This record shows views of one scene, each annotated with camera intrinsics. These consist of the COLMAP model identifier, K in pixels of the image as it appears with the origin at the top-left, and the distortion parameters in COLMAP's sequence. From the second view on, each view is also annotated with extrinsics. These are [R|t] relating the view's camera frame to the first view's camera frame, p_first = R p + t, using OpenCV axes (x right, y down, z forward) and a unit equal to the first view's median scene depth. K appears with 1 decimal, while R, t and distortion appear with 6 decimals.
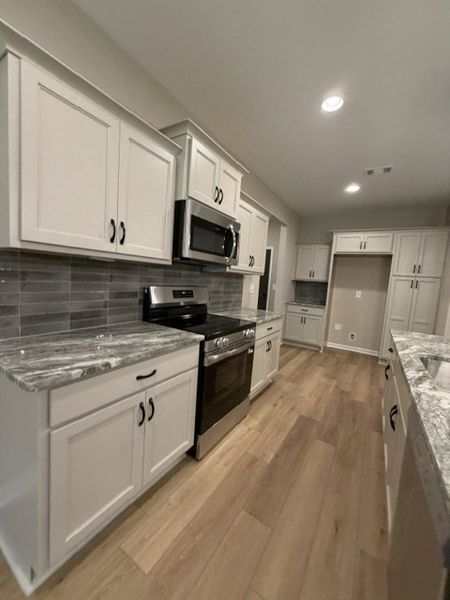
lens RADIAL K [[239.7, 0, 223.3], [0, 239.7, 298.0], [0, 0, 1]] dist [-0.001640, 0.000423]
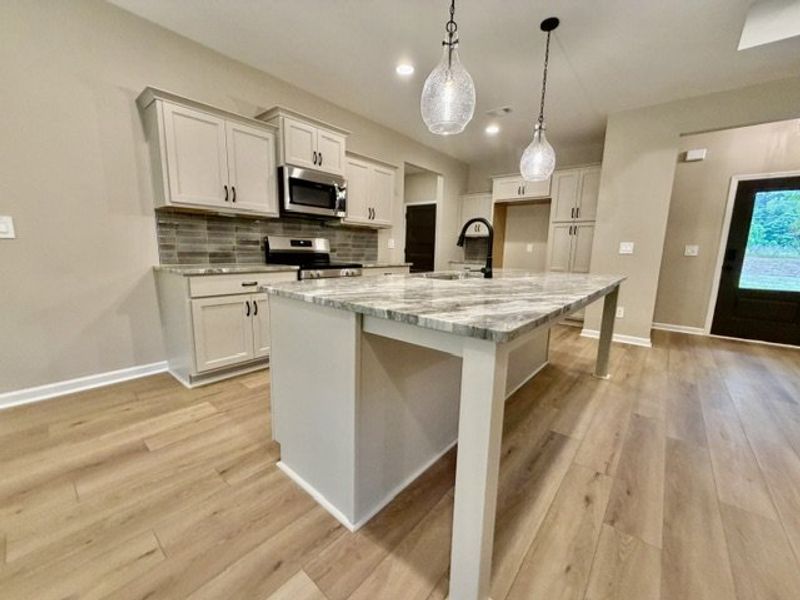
lens RADIAL K [[319.6, 0, 394.0], [0, 319.6, 301.5], [0, 0, 1]] dist [-0.001640, 0.000423]
pose [[0.987706, -0.026062, -0.154136, 0.624839], [0.036401, 0.997245, 0.064640, 0.220188], [0.152026, -0.069456, 0.985933, -0.626789]]
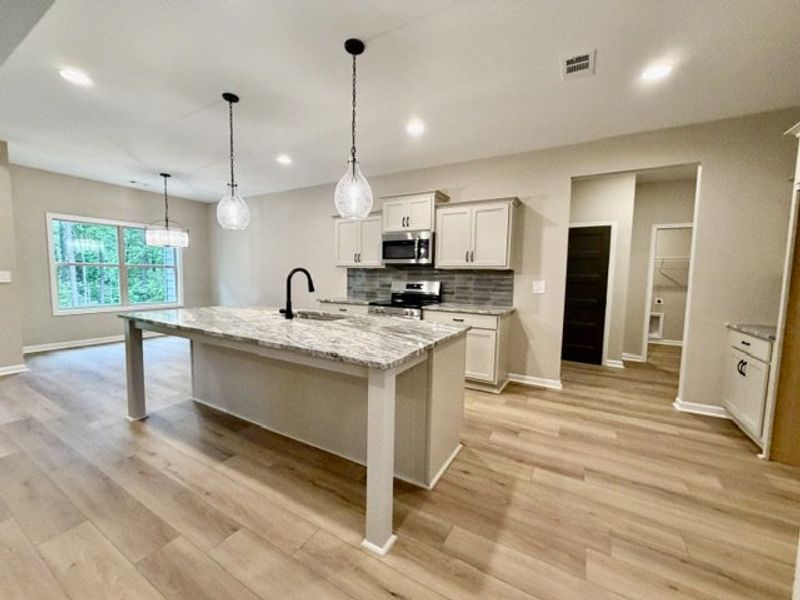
lens RADIAL K [[319.6, 0, 398.1], [0, 319.6, 298.9], [0, 0, 1]] dist [-0.001640, 0.000423]
pose [[0.039473, -0.003279, -0.999215, 2.176192], [-0.102797, 0.994675, -0.007325, 0.103302], [0.993919, 0.103006, 0.038926, 0.965176]]
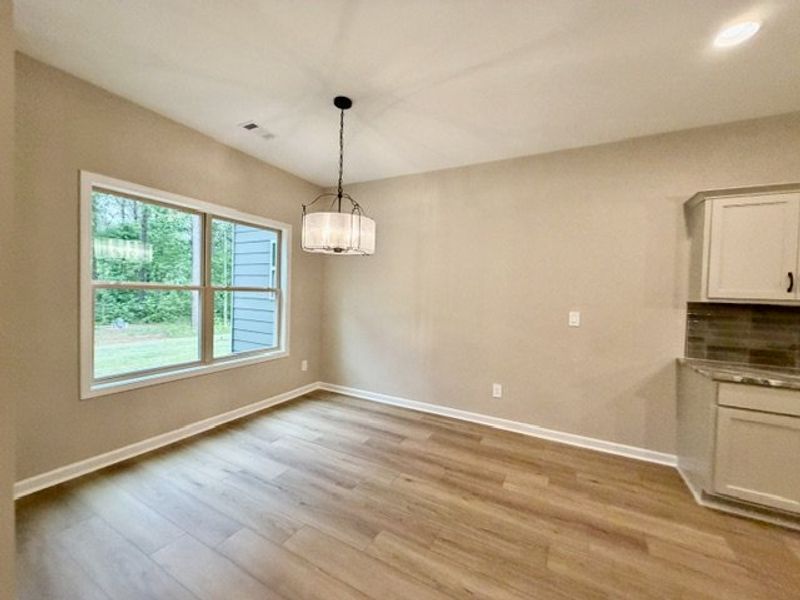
lens RADIAL K [[319.6, 0, 399.2], [0, 319.6, 301.5], [0, 0, 1]] dist [-0.001640, 0.000423]
pose [[0.074426, -0.044975, -0.996212, 0.691943], [-0.112475, 0.992230, -0.053198, 0.085448], [0.990863, 0.116008, 0.068789, -0.735597]]
